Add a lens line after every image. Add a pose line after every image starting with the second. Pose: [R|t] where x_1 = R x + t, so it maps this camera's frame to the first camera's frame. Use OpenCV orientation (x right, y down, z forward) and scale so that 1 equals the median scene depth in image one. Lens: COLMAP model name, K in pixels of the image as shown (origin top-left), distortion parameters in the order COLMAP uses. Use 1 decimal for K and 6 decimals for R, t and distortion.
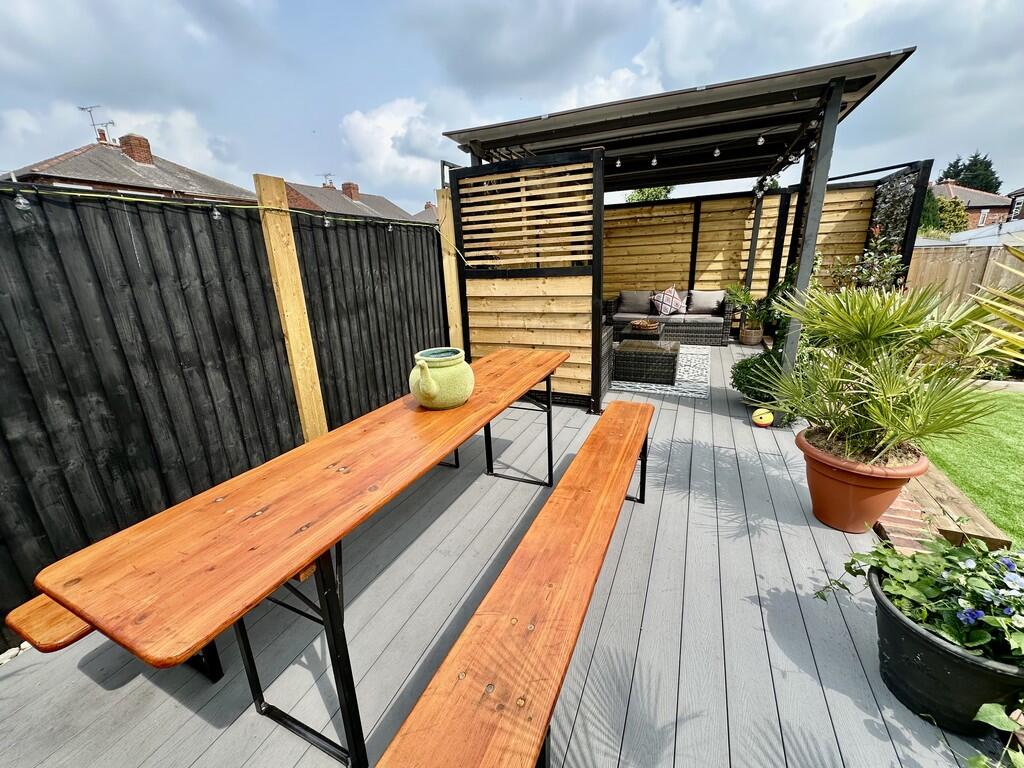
lens RADIAL K [[407.8, 0, 511.2], [0, 407.8, 381.1], [0, 0, 1]] dist [-0.002551, 0.000877]
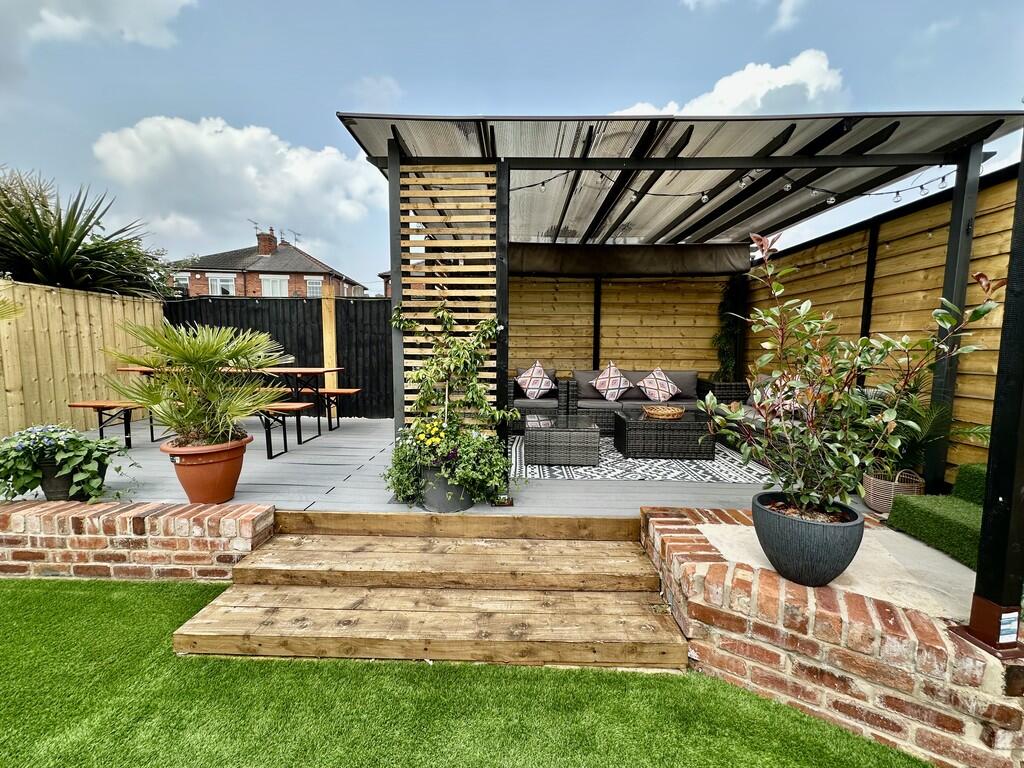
lens RADIAL K [[407.8, 0, 511.1], [0, 407.8, 379.5], [0, 0, 1]] dist [-0.002551, 0.000877]
pose [[0.385842, 0.124428, -0.914135, 0.814545], [-0.290579, 0.956821, 0.007589, -0.112097], [0.875608, 0.262701, 0.405338, 0.422597]]
